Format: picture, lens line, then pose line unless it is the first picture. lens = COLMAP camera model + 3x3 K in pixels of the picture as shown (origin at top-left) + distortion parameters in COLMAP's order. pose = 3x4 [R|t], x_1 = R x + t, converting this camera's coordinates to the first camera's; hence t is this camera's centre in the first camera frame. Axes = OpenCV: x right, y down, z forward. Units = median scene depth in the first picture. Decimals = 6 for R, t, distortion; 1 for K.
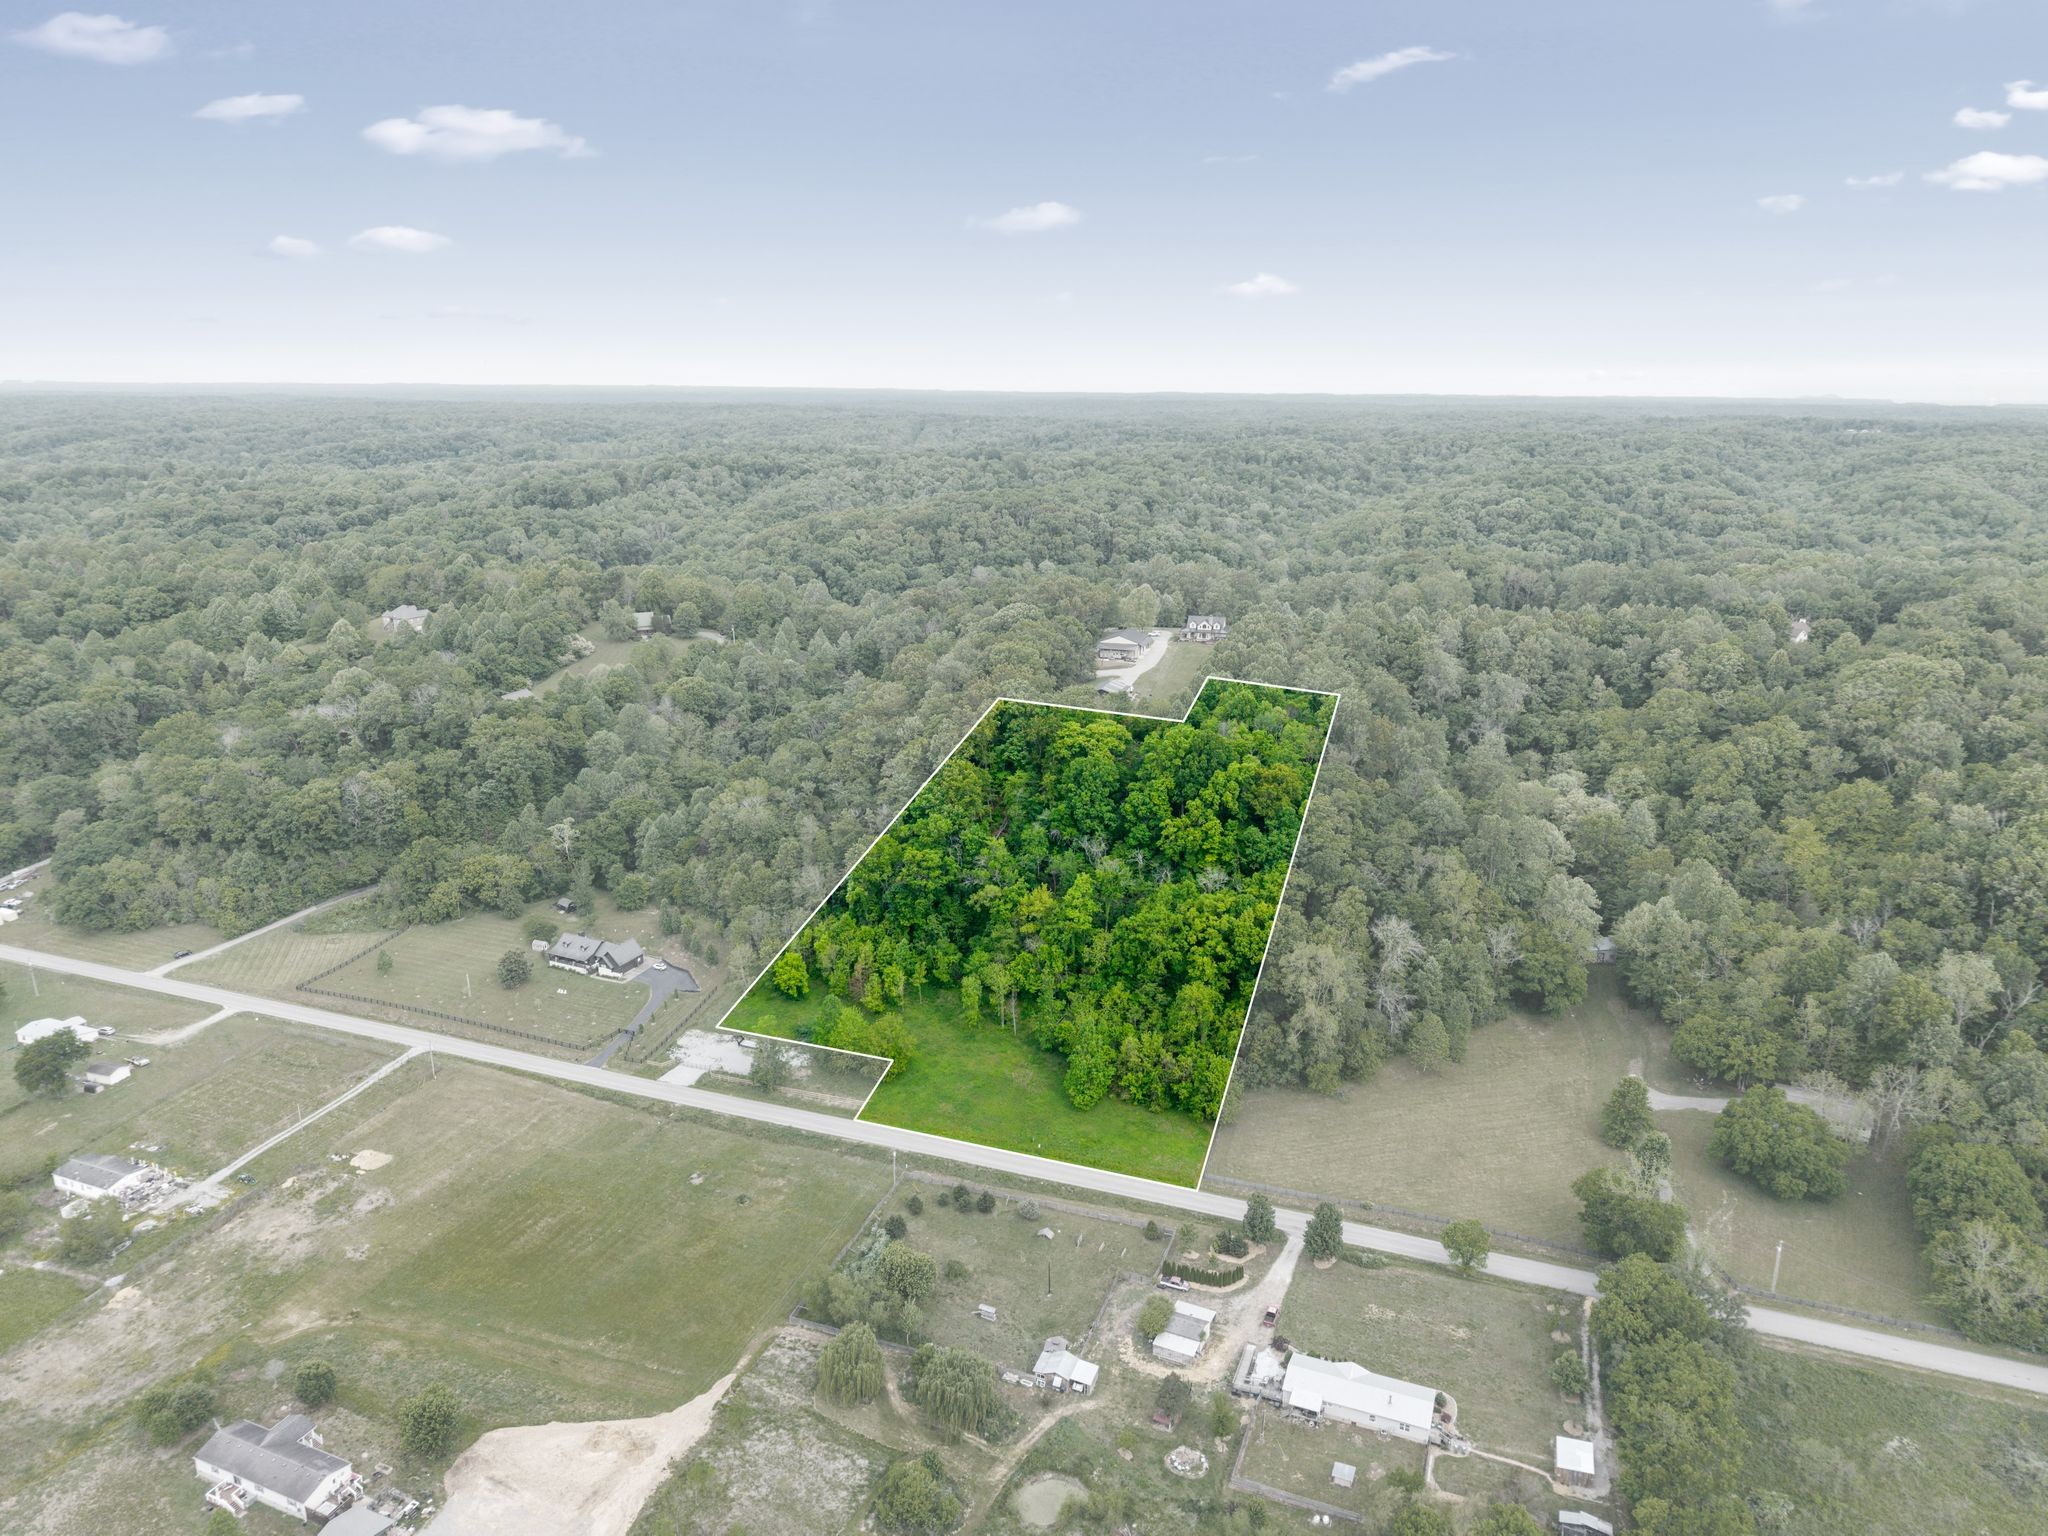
lens RADIAL K [[1364.8, 0, 1024.0], [0, 1364.8, 768.0], [0, 0, 1]] dist [0.031589, -0.032456]
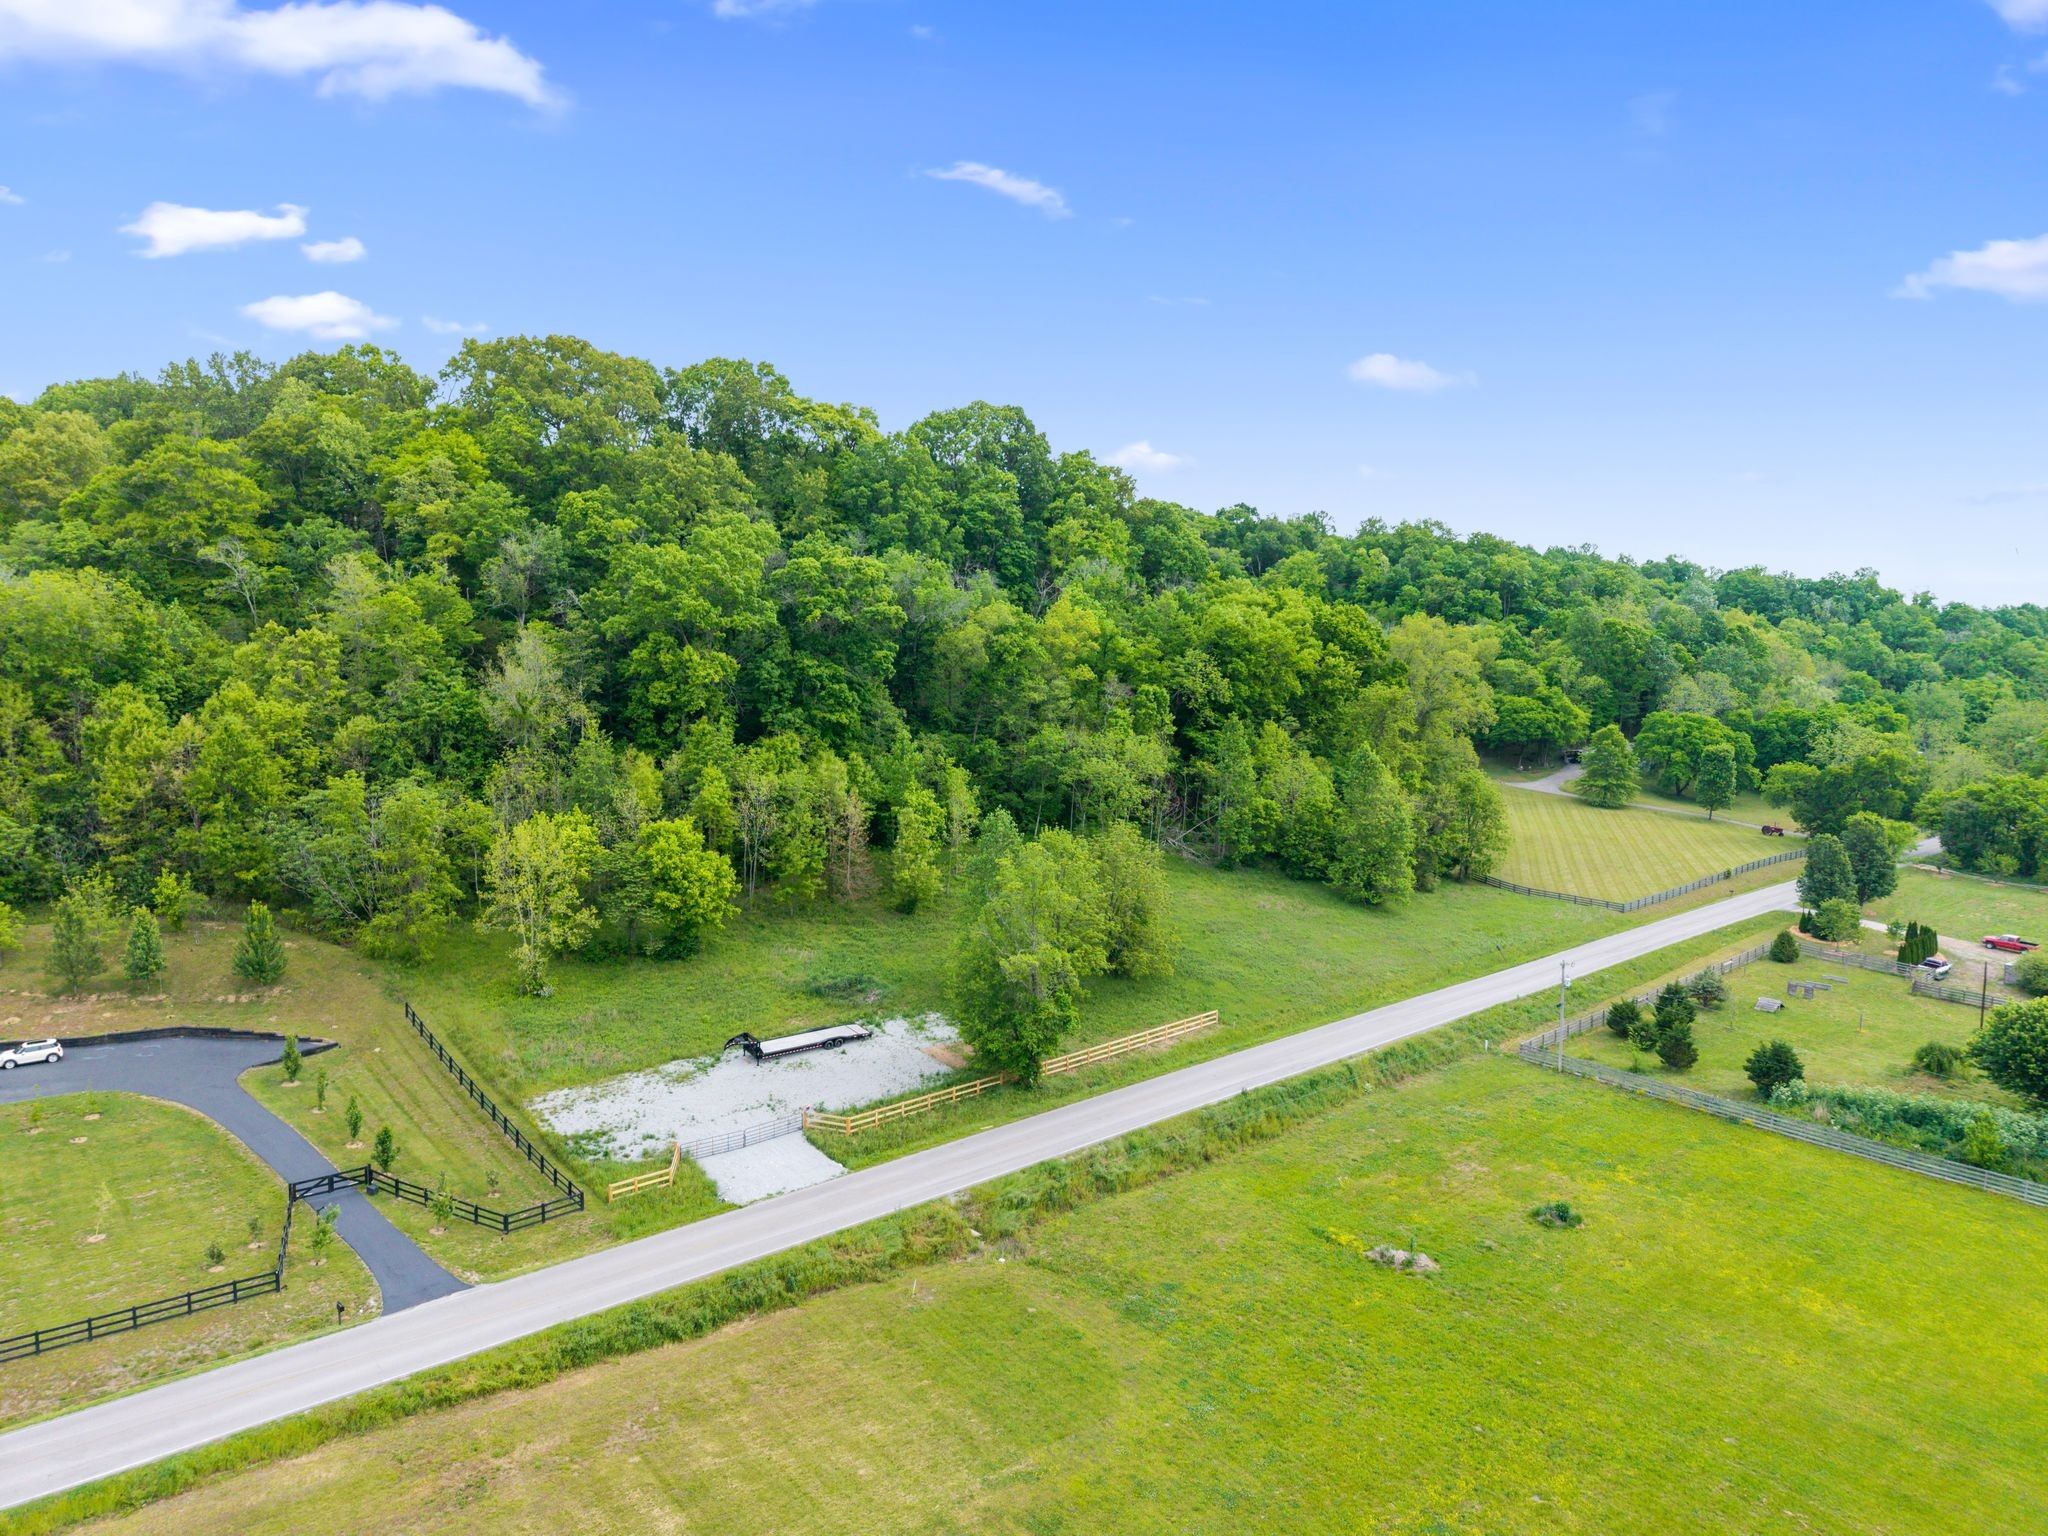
lens RADIAL K [[1374.7, 0, 1024.0], [0, 1374.7, 768.0], [0, 0, 1]] dist [0.000781, 0.004115]
pose [[0.457932, -0.082939, 0.885110, -0.424272], [0.235581, 0.971365, -0.030862, 0.150574], [-0.857204, 0.222648, 0.464358, 0.731824]]
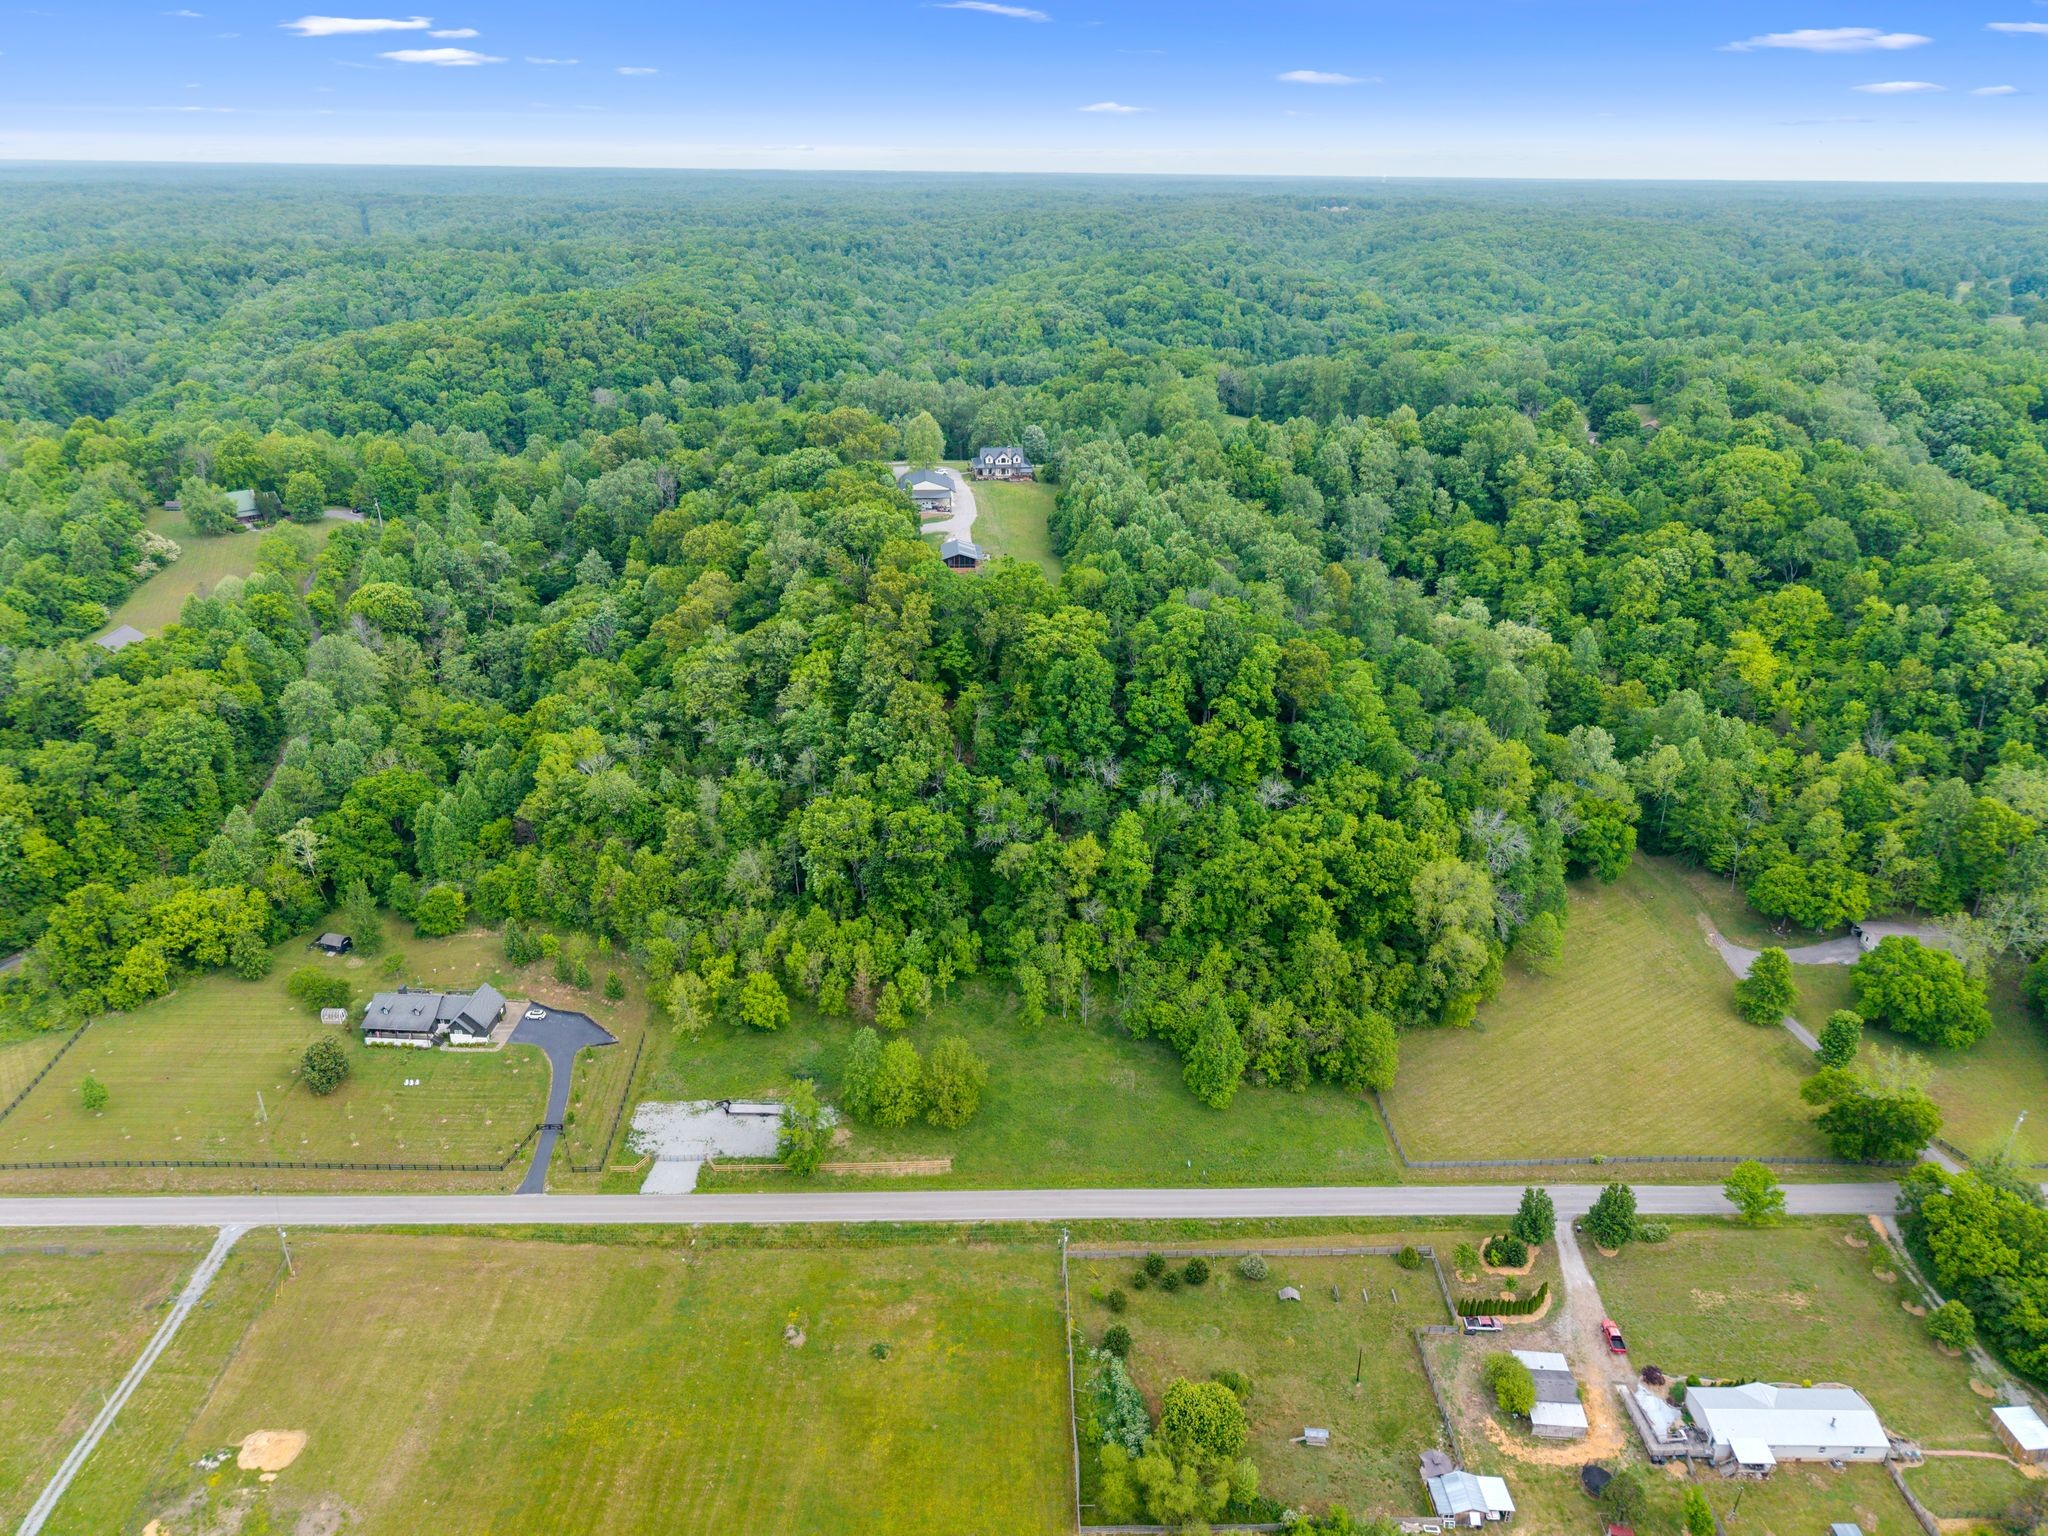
lens RADIAL K [[1371.1, 0, 1024.0], [0, 1371.1, 768.0], [0, 0, 1]] dist [0.012772, -0.006006]
pose [[0.930096, -0.147401, 0.336443, -0.261713], [0.097501, 0.982166, 0.160761, -0.076826], [-0.354139, -0.116720, 0.927881, 0.262538]]
